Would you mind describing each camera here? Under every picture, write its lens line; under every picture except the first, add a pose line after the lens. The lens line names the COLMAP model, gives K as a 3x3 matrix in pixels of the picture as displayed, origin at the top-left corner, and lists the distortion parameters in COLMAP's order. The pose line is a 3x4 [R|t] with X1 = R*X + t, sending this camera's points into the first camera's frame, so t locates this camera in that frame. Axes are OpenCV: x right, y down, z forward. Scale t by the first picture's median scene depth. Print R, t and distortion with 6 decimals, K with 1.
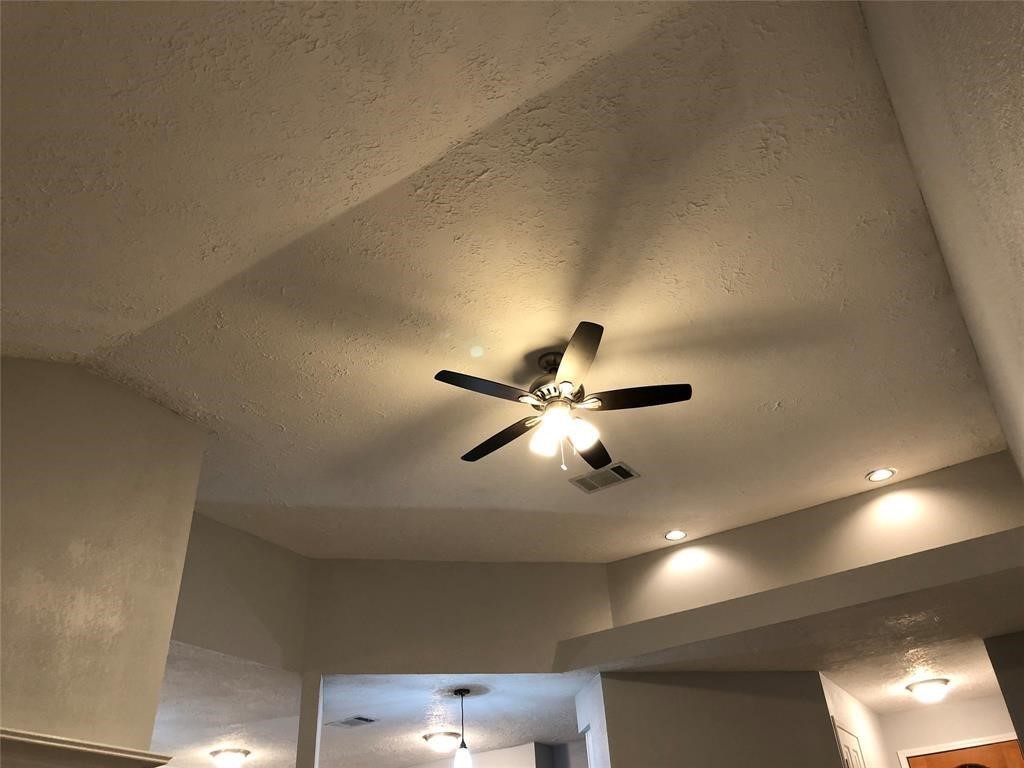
lens RADIAL K [[850.7, 0, 509.4], [0, 850.7, 389.3], [0, 0, 1]] dist [0.012406, 0.005312]
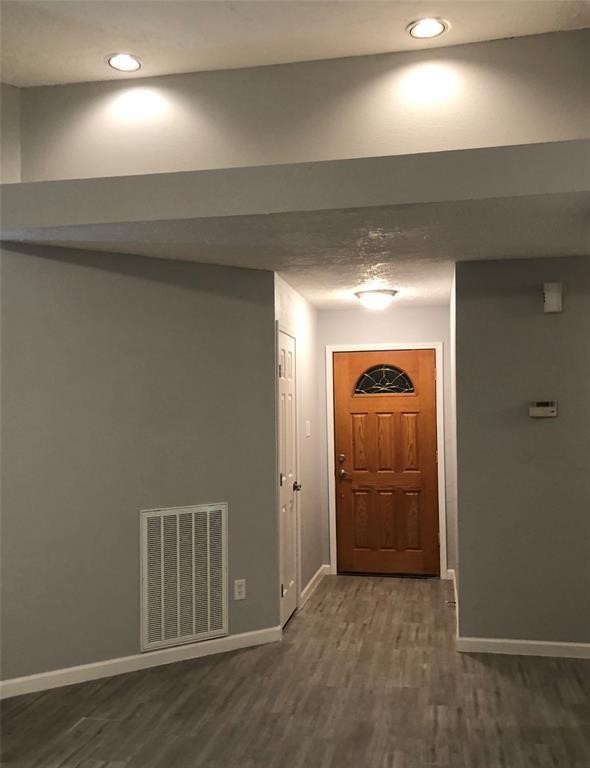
lens RADIAL K [[718.8, 0, 289.3], [0, 718.8, 387.3], [0, 0, 1]] dist [0.043655, 0.000000]
pose [[0.924846, 0.053588, 0.376548, 0.111775], [-0.241996, 0.846688, 0.473875, 0.083560], [-0.293424, -0.529385, 0.796024, 0.364300]]
